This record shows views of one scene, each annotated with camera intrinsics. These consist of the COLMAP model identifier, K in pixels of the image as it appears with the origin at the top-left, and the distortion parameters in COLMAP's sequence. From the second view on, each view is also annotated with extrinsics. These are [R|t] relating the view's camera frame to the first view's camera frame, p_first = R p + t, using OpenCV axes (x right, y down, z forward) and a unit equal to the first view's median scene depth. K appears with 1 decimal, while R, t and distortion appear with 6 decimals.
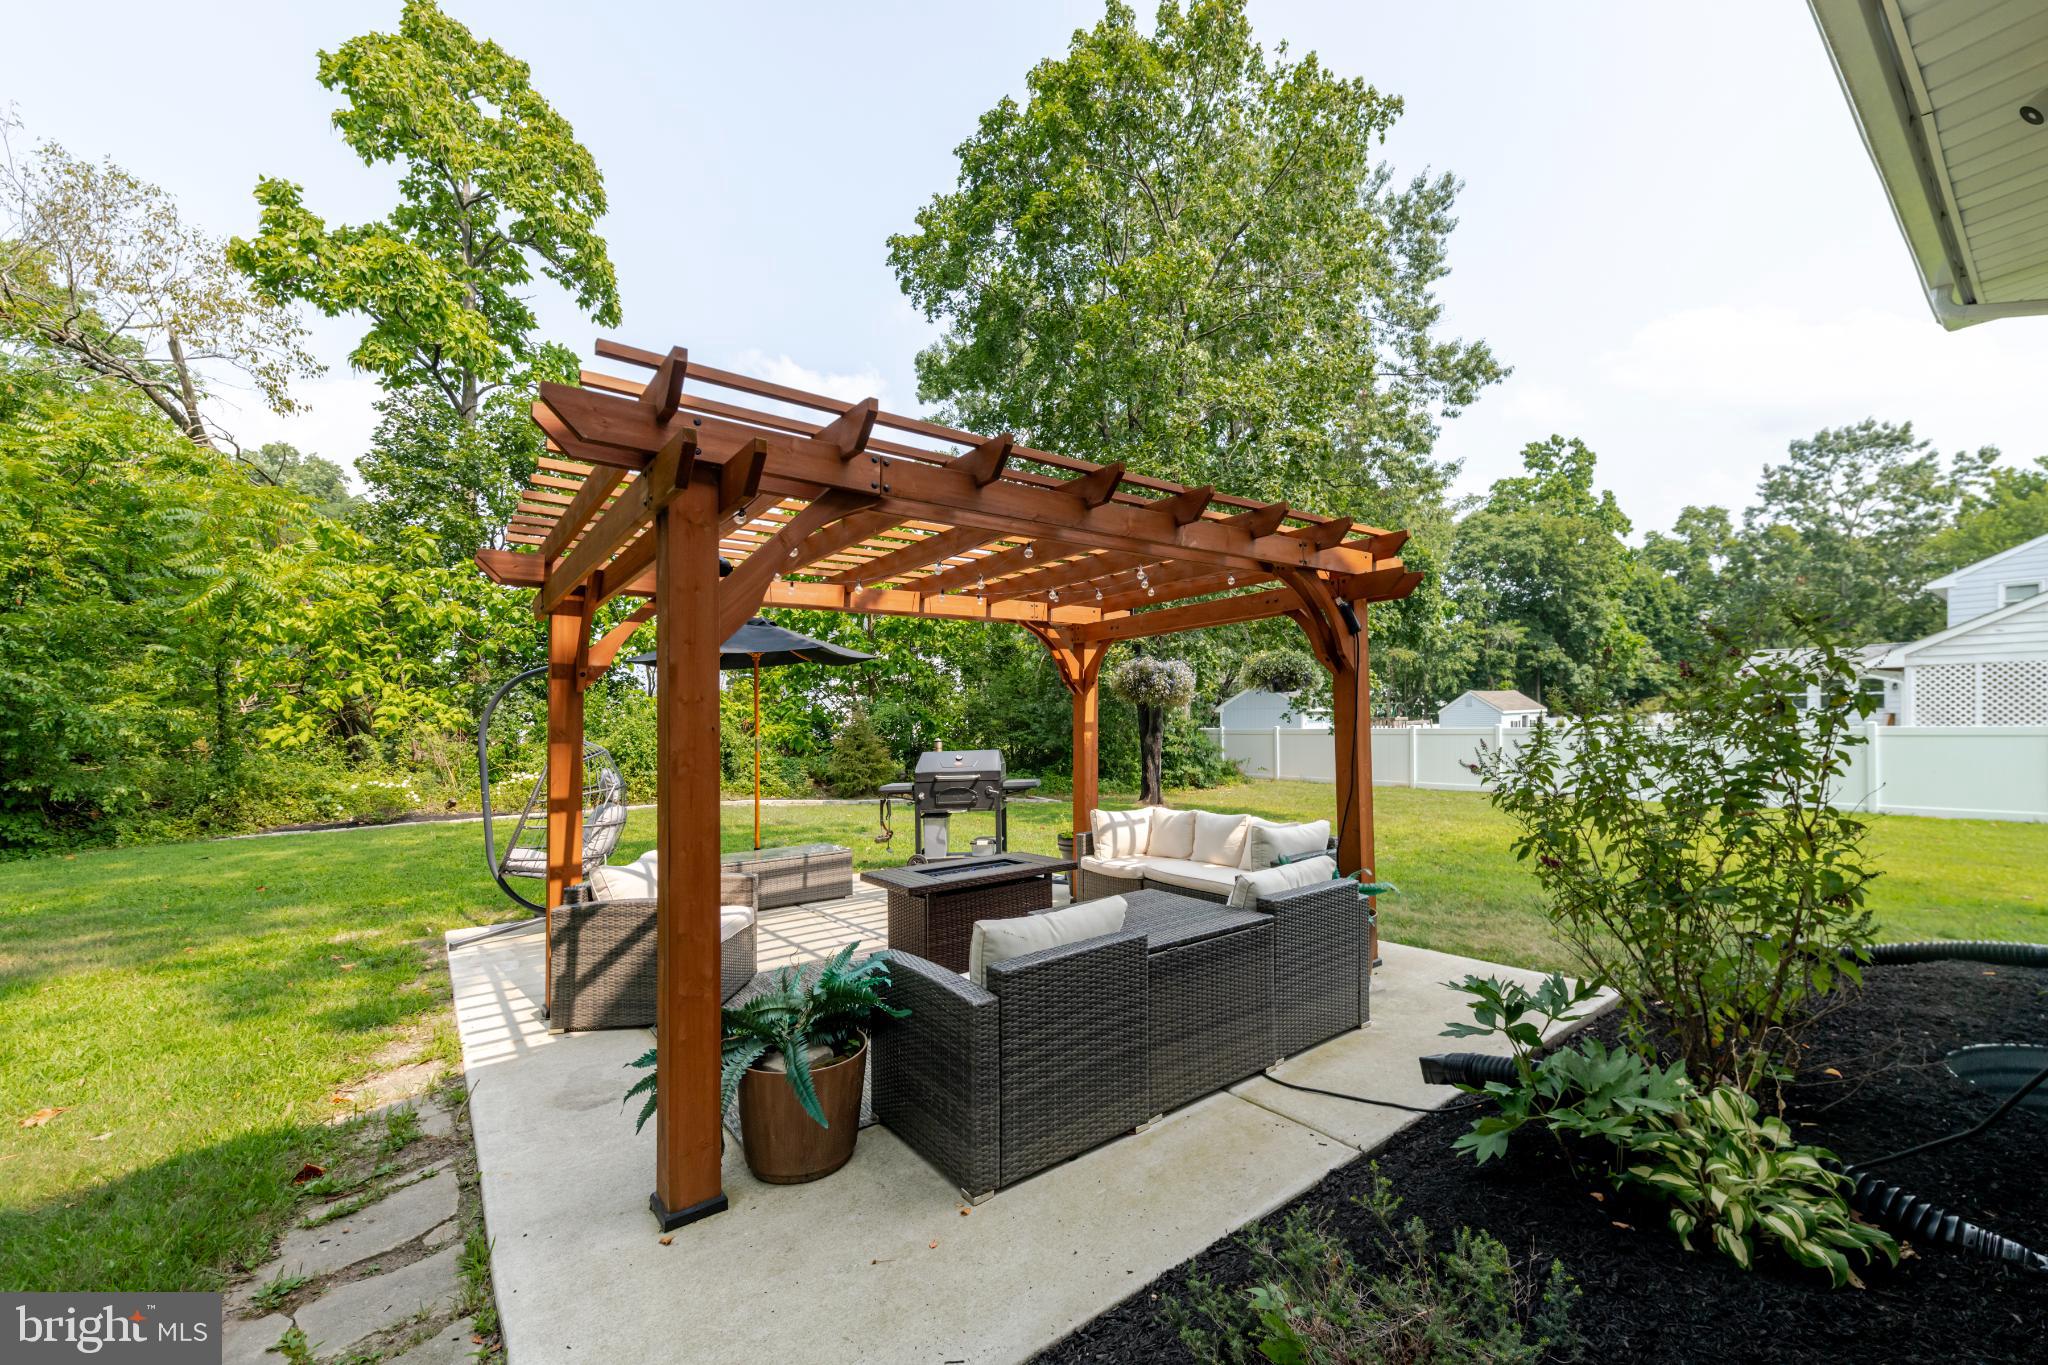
lens RADIAL K [[840.5, 0, 1072.0], [0, 840.5, 744.1], [0, 0, 1]] dist [0.004520, -0.001518]
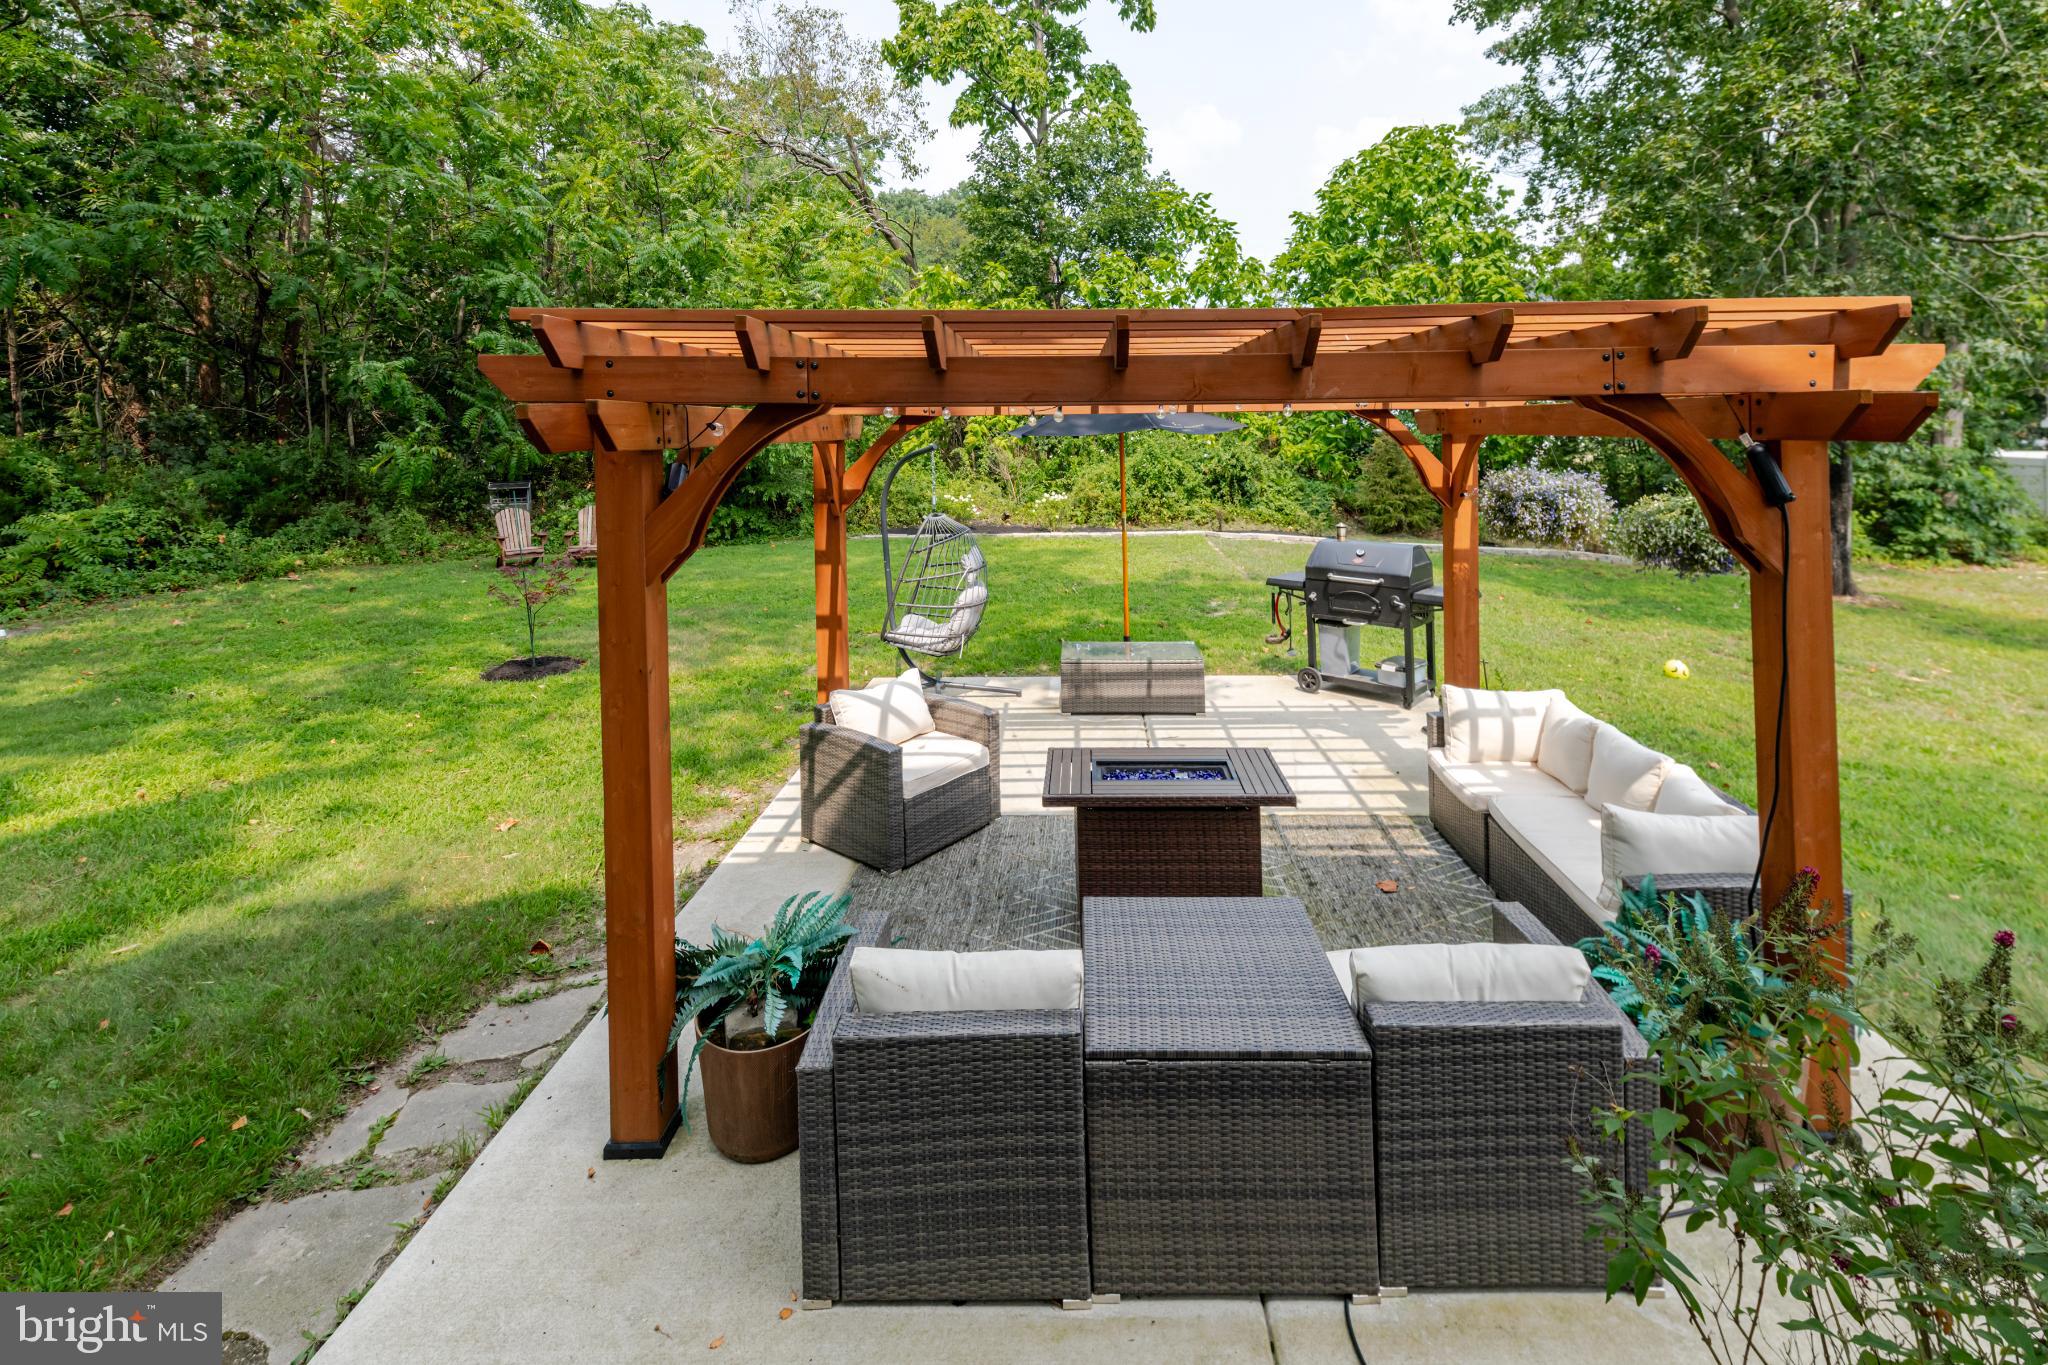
lens RADIAL K [[956.5, 0, 994.9], [0, 956.5, 480.3], [0, 0, 1]] dist [0.012949, 0.000047]
pose [[0.771685, 0.031534, -0.635223, 0.185601], [-0.010602, 0.999269, 0.036726, -0.089859], [0.635917, -0.021607, 0.771455, 0.129503]]
